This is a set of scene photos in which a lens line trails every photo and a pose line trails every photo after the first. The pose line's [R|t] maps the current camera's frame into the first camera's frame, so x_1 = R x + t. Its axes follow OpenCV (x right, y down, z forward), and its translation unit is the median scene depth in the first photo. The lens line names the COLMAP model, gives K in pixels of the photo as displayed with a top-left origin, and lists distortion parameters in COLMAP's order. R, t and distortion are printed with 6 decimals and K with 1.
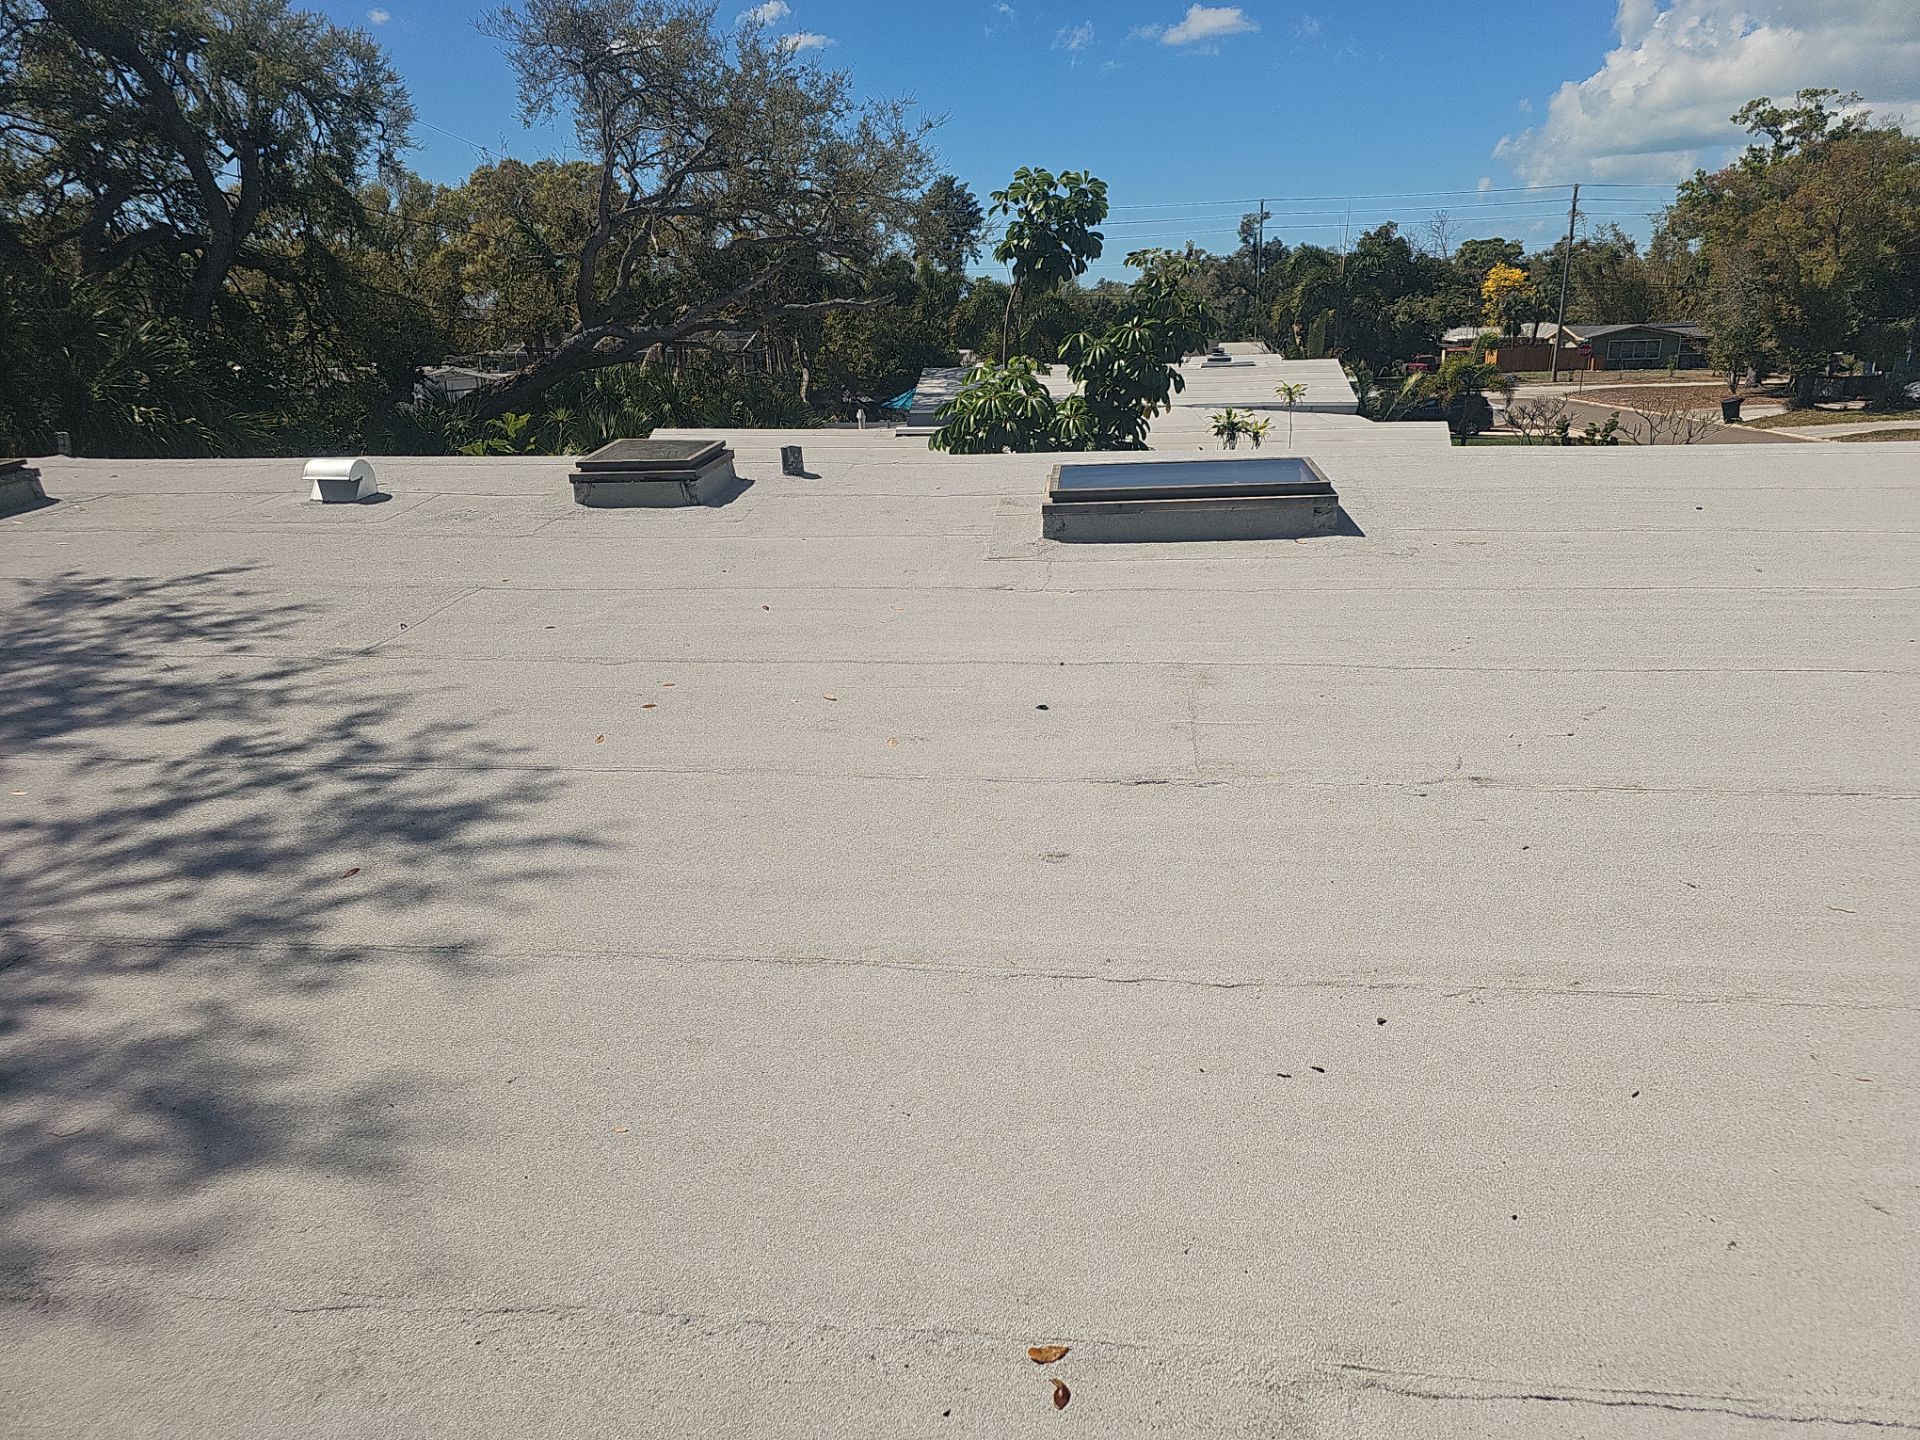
lens RADIAL K [[1179.3, 0, 964.2], [0, 1179.3, 754.0], [0, 0, 1]] dist [0.041880, -0.027352]
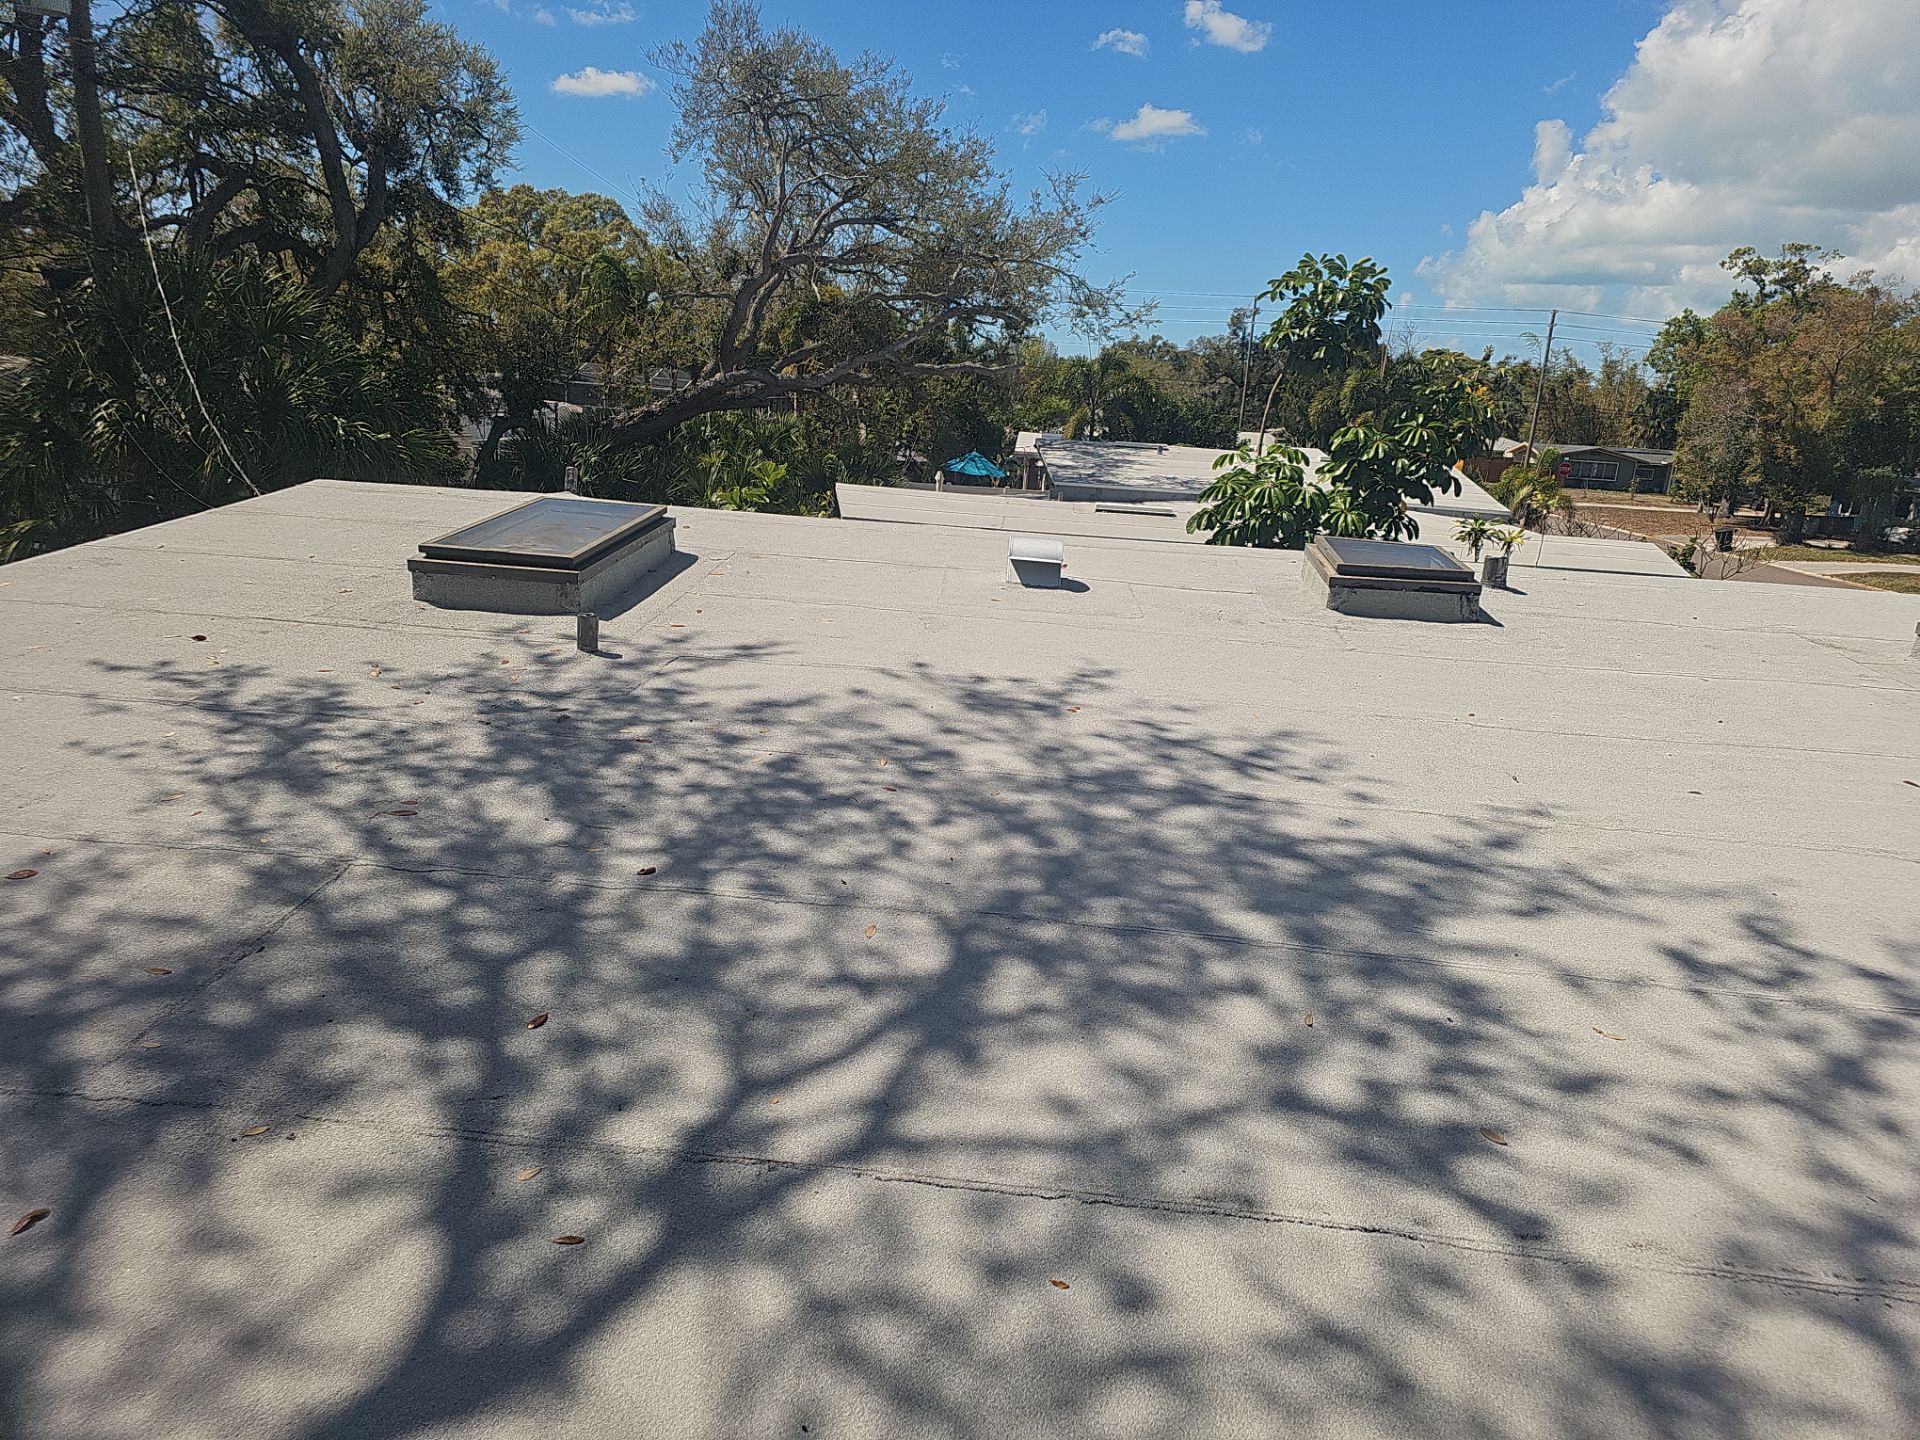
lens RADIAL K [[1209.3, 0, 943.2], [0, 1209.3, 721.5], [0, 0, 1]] dist [0.043627, -0.033256]
pose [[0.995464, 0.071172, 0.063141, -0.070934], [-0.066007, 0.994573, -0.080425, -0.004576], [-0.068522, 0.075893, 0.994759, 0.016613]]
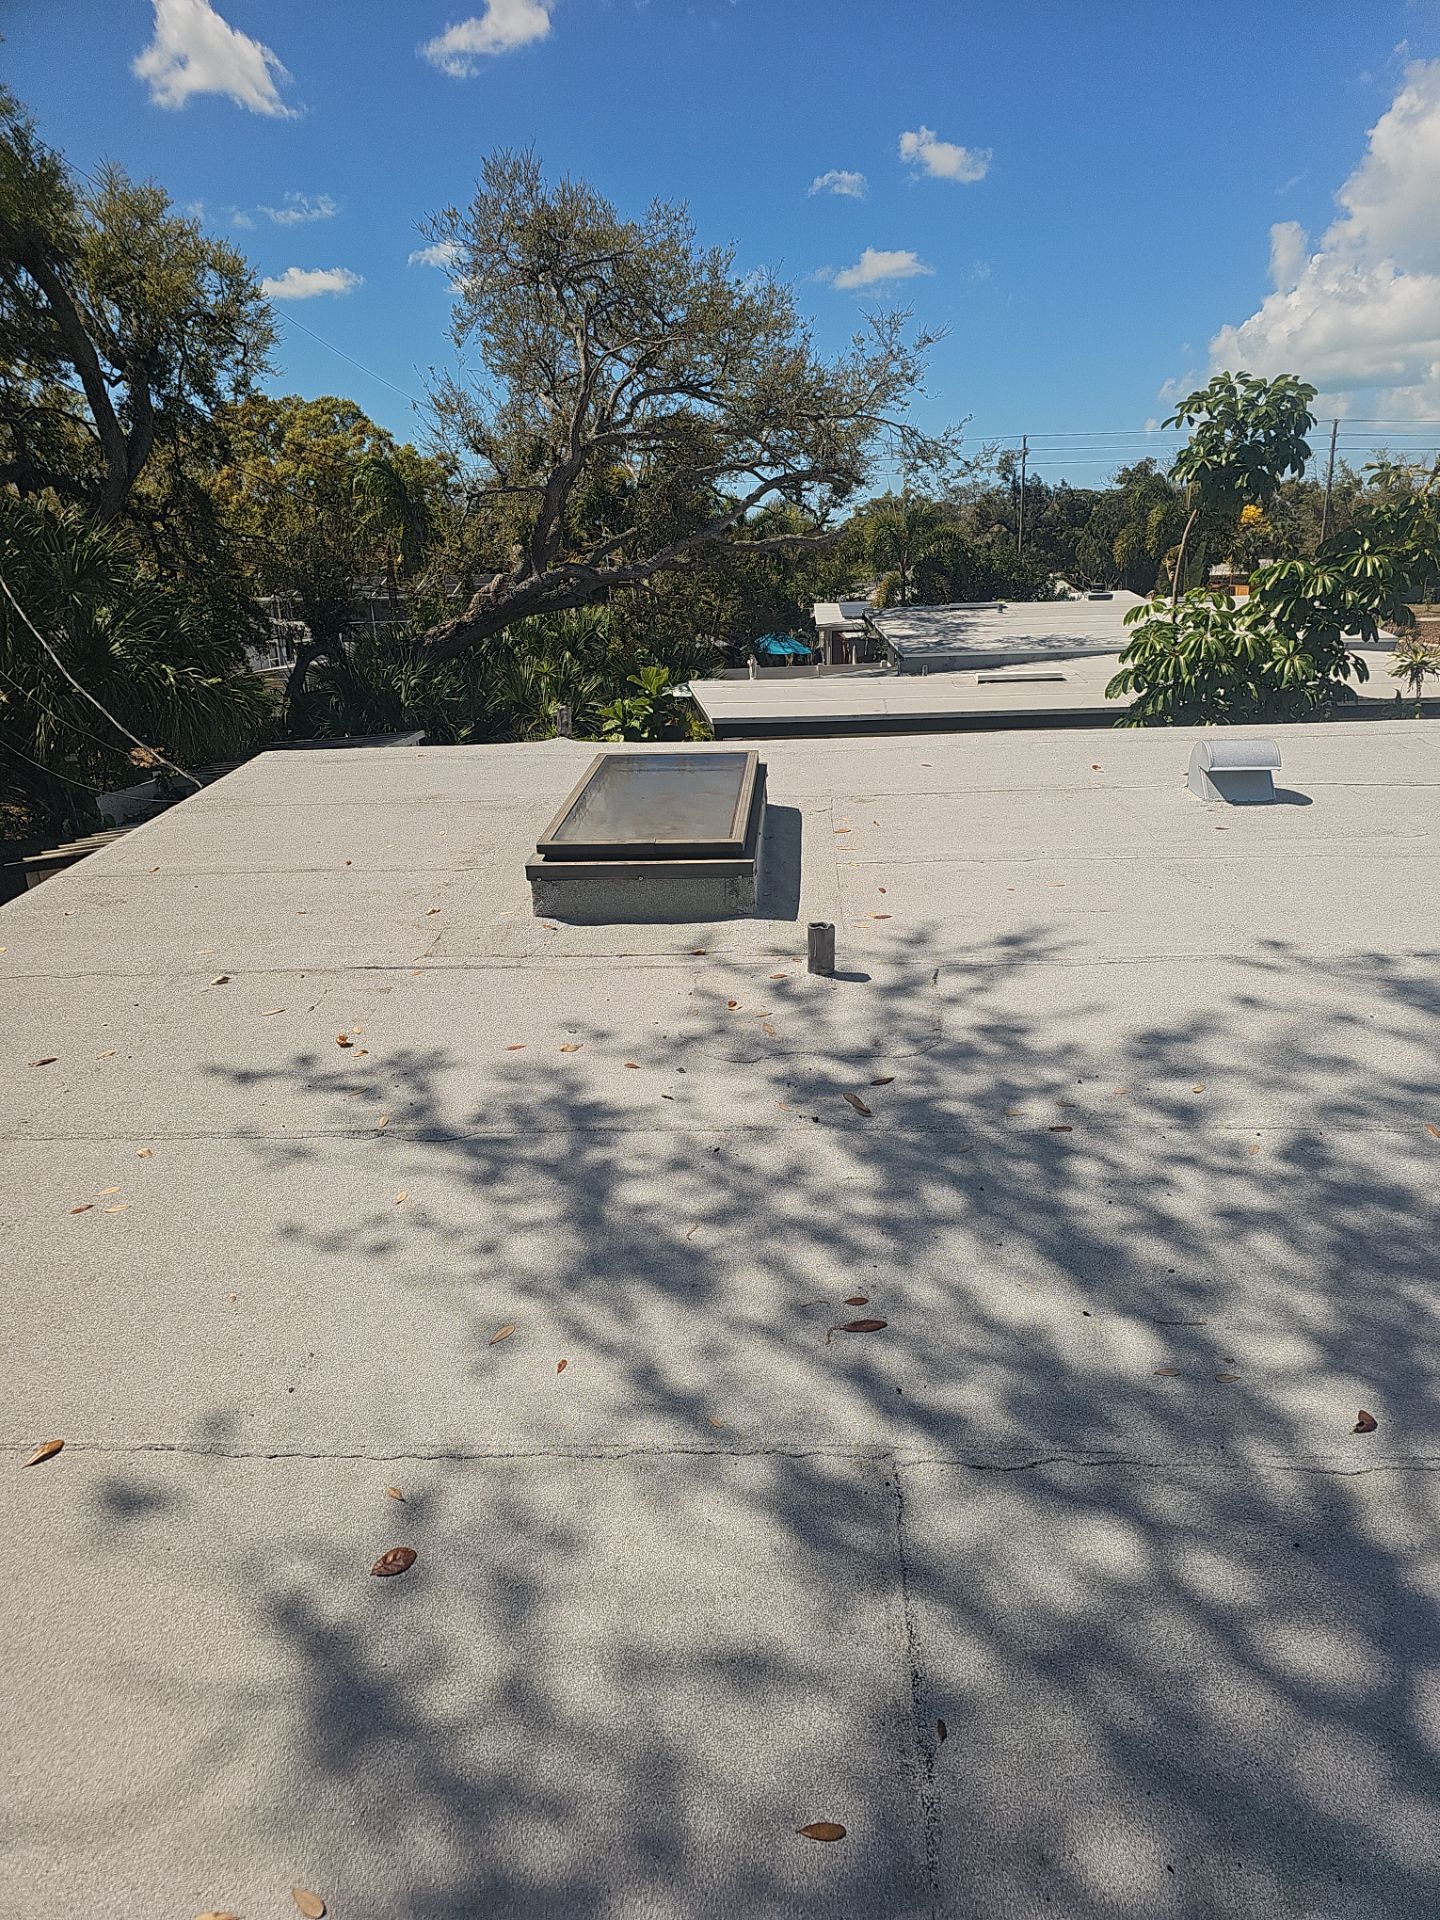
lens RADIAL K [[1225.3, 0, 720.0], [0, 1225.3, 960.0], [0, 0, 1]] dist [0.033632, -0.022587]
pose [[0.997481, -0.031520, 0.063550, -0.096216], [0.033952, 0.998718, -0.037556, -0.012135], [-0.062285, 0.039619, 0.997272, 0.037876]]
